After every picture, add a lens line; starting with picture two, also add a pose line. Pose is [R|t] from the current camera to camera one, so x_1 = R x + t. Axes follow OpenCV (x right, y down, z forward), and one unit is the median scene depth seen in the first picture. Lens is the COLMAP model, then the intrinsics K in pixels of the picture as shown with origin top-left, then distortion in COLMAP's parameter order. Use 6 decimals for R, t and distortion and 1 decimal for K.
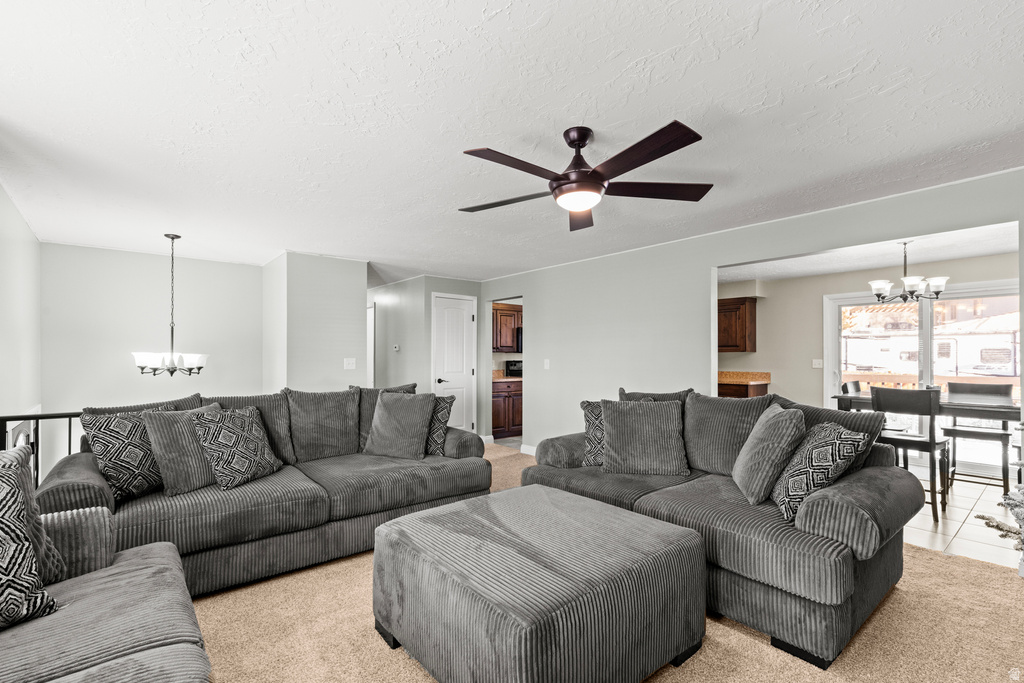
lens RADIAL K [[474.3, 0, 513.4], [0, 474.3, 348.6], [0, 0, 1]] dist [0.006567, -0.000727]
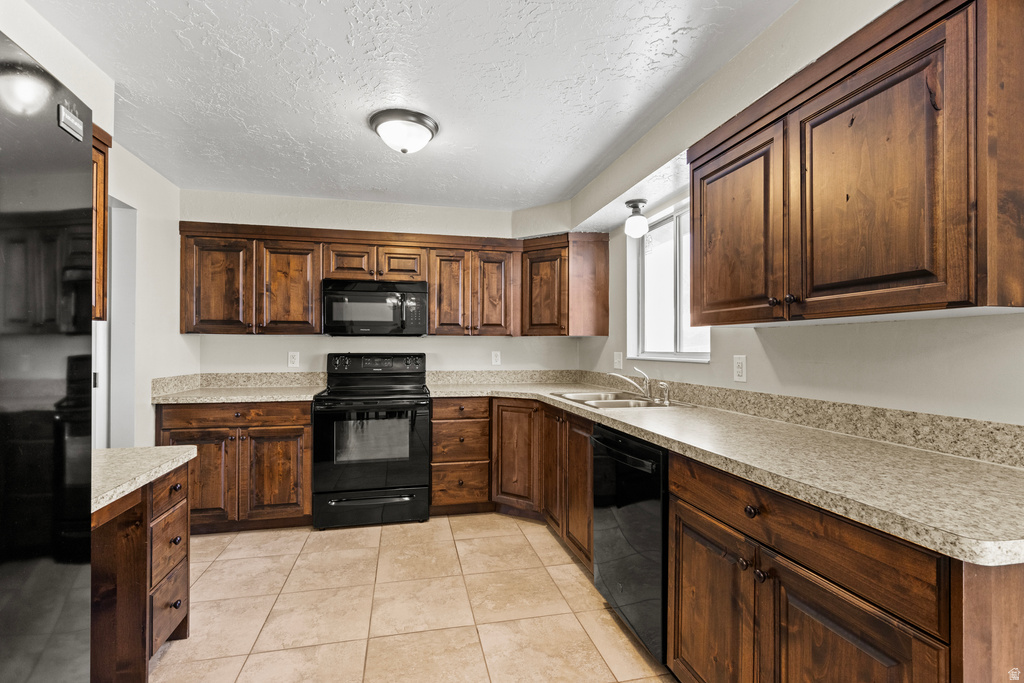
lens RADIAL K [[474.3, 0, 509.2], [0, 474.3, 344.1], [0, 0, 1]] dist [0.006567, -0.000727]
pose [[0.891167, -0.003766, -0.453660, 0.368149], [0.007793, 0.999945, 0.007008, 0.015421], [0.453609, -0.009781, 0.891147, 0.690790]]
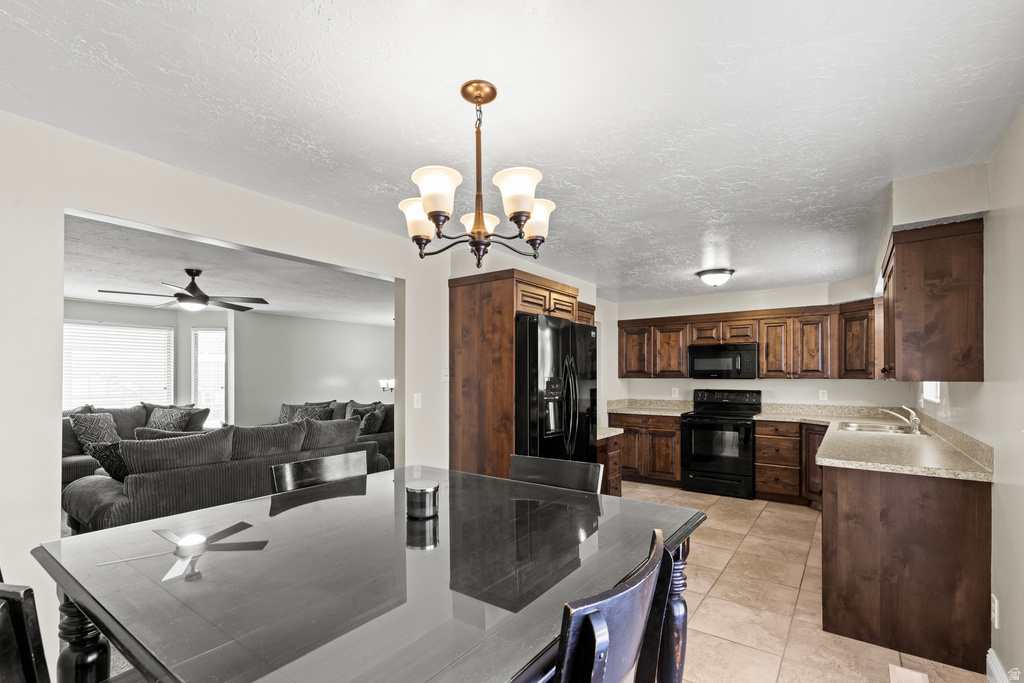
lens RADIAL K [[474.3, 0, 504.3], [0, 474.3, 371.6], [0, 0, 1]] dist [0.006567, -0.000727]
pose [[0.240258, -0.009427, -0.970663, 0.669587], [0.019116, 0.999805, -0.004979, -0.004298], [0.970521, -0.017359, 0.240391, 0.544490]]
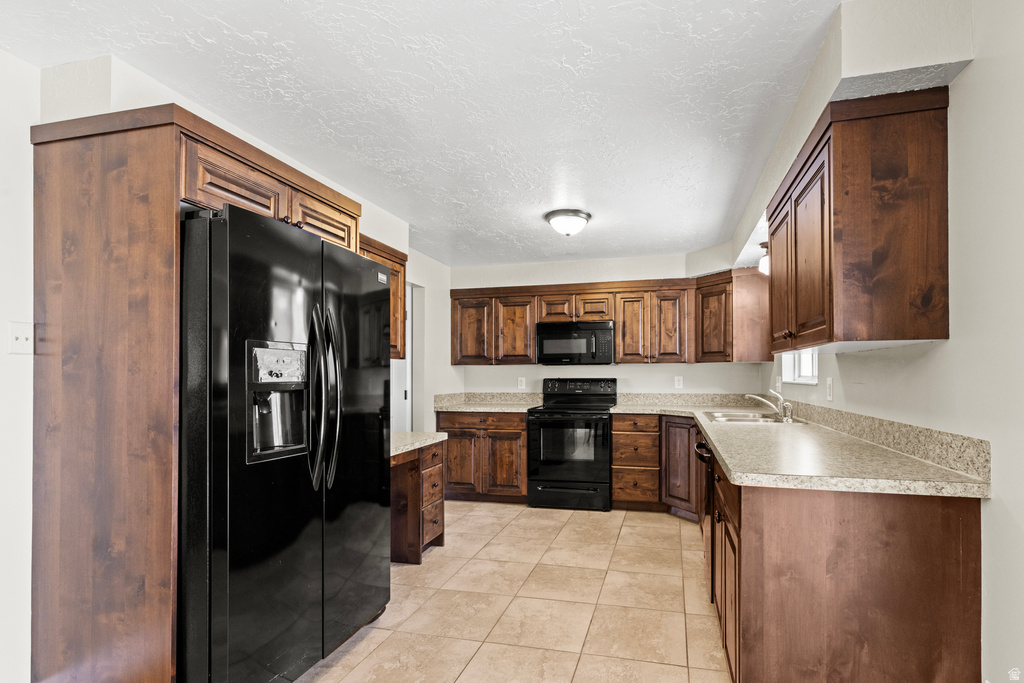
lens RADIAL K [[474.3, 0, 567.8], [0, 474.3, 375.9], [0, 0, 1]] dist [0.006567, -0.000727]
pose [[0.617781, -0.003119, -0.786344, 0.504520], [0.020349, 0.999721, 0.012021, 0.016431], [0.786087, -0.023427, 0.617672, 0.668843]]
